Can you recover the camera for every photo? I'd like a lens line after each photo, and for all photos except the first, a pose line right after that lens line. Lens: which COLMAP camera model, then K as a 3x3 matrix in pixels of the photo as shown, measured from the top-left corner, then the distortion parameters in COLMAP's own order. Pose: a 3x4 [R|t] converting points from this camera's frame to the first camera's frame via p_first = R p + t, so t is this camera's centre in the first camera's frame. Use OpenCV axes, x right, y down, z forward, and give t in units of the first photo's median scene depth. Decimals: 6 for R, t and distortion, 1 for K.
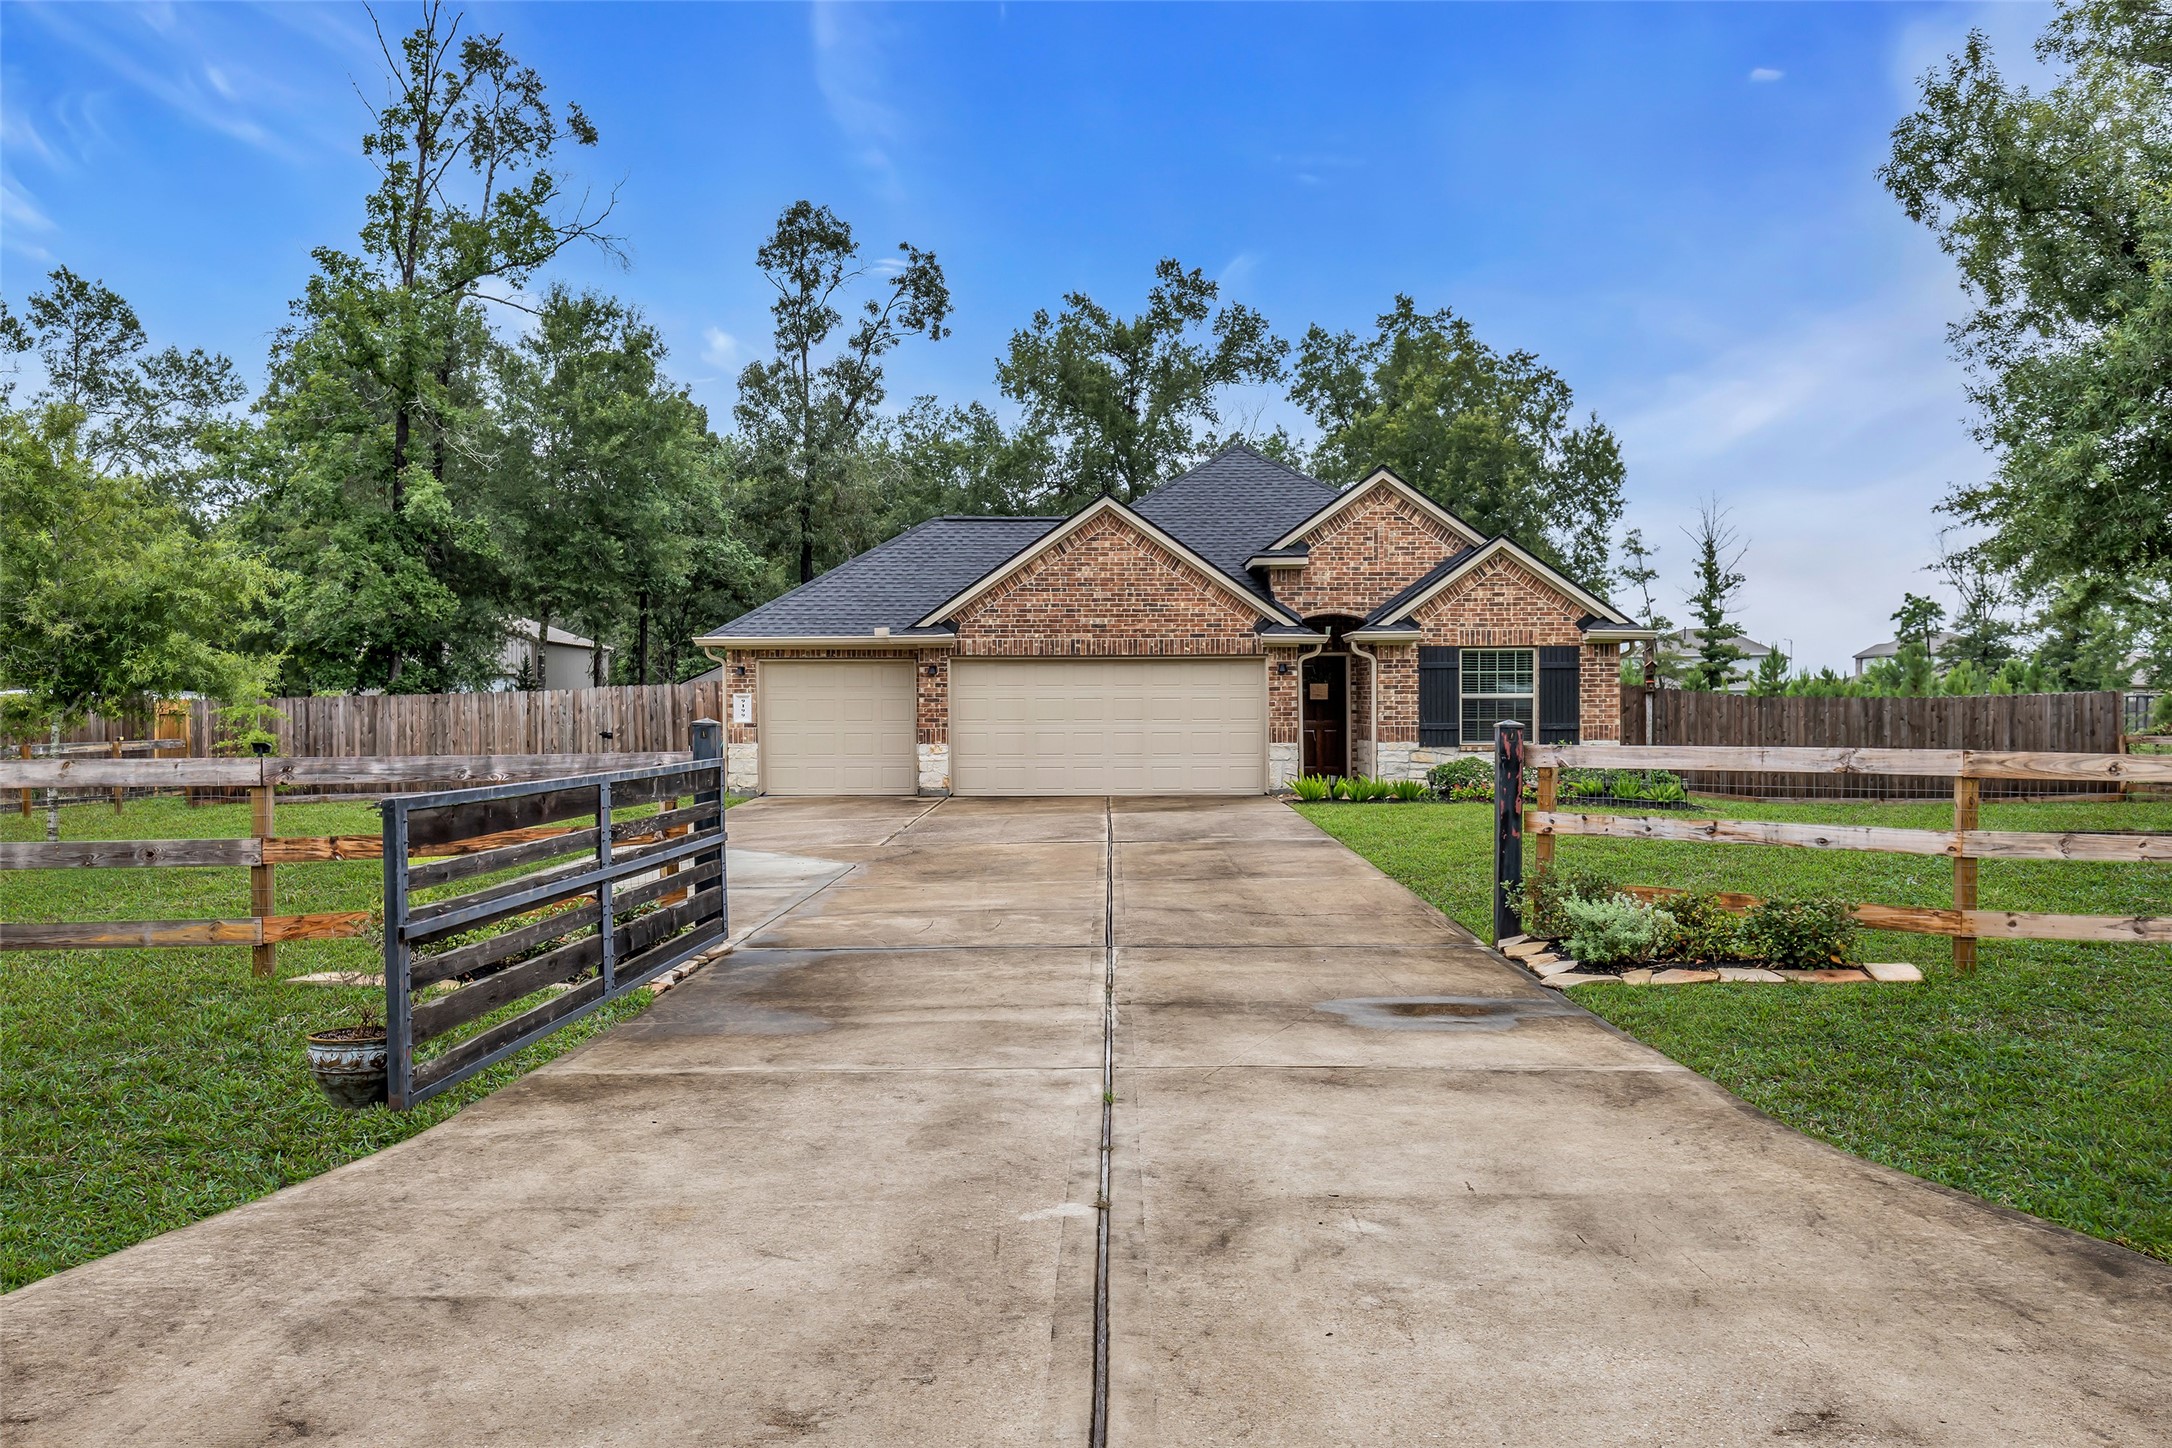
lens RADIAL K [[1841.7, 0, 1087.6], [0, 1841.7, 725.1], [0, 0, 1]] dist [0.009347, -0.006452]
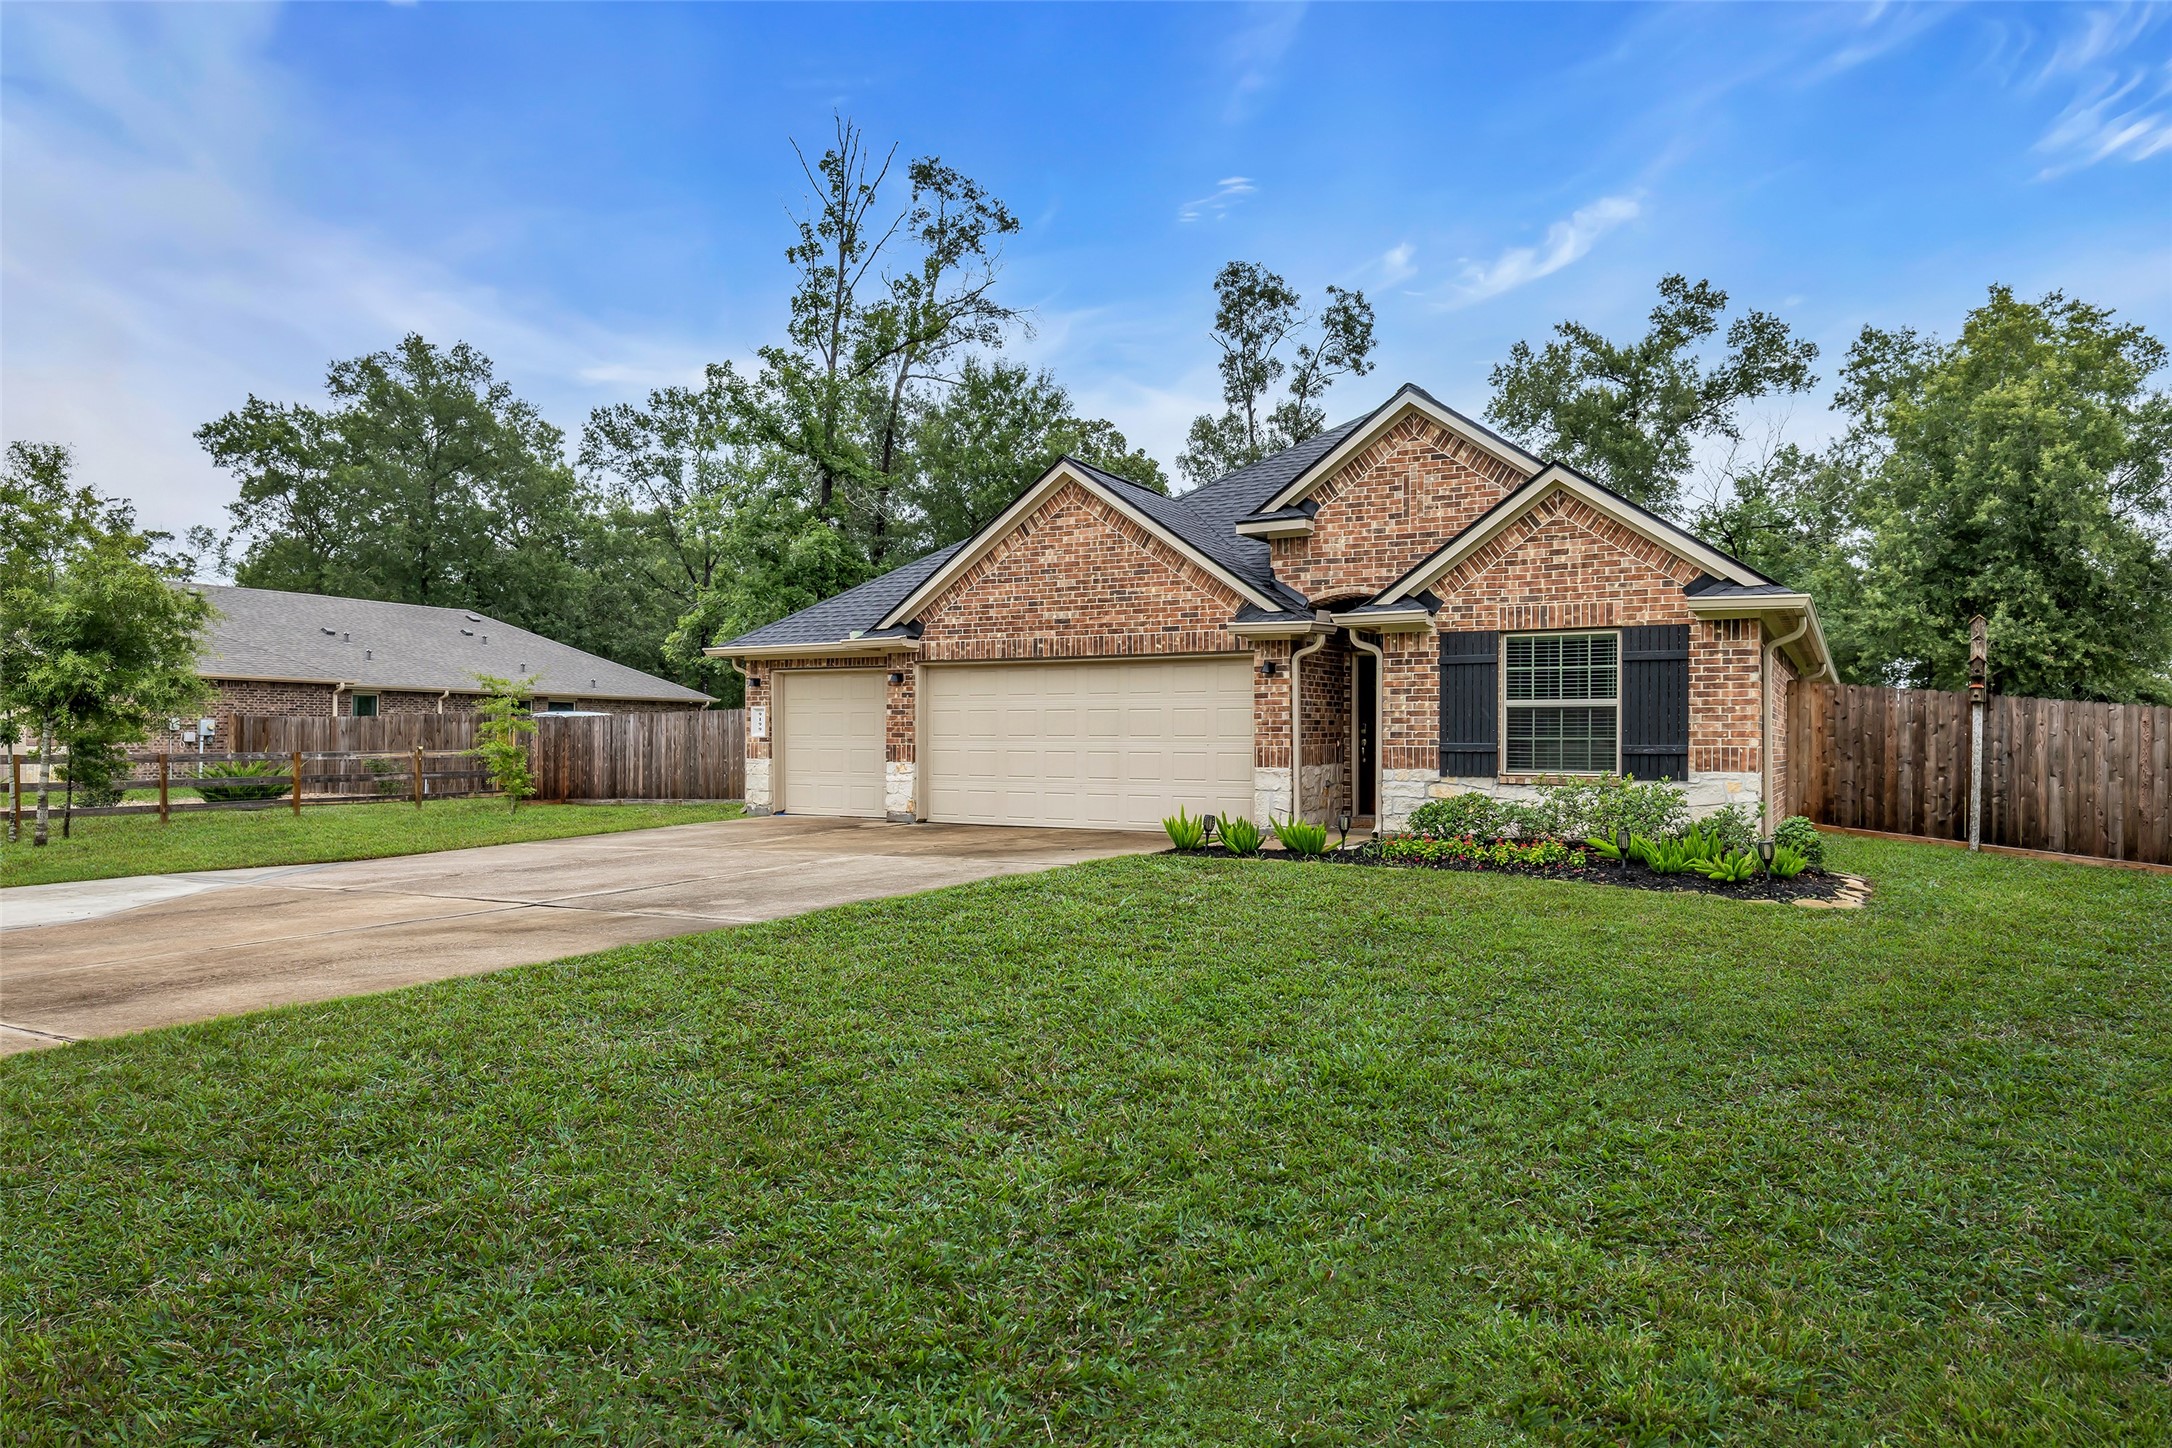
lens RADIAL K [[1374.5, 0, 1086.5], [0, 1374.5, 737.1], [0, 0, 1]] dist [-0.002803, 0.002505]
pose [[0.862742, 0.006050, -0.505608, 0.325382], [-0.010665, 0.999924, -0.006233, 0.001570], [0.505531, 0.010770, 0.862741, 0.477140]]
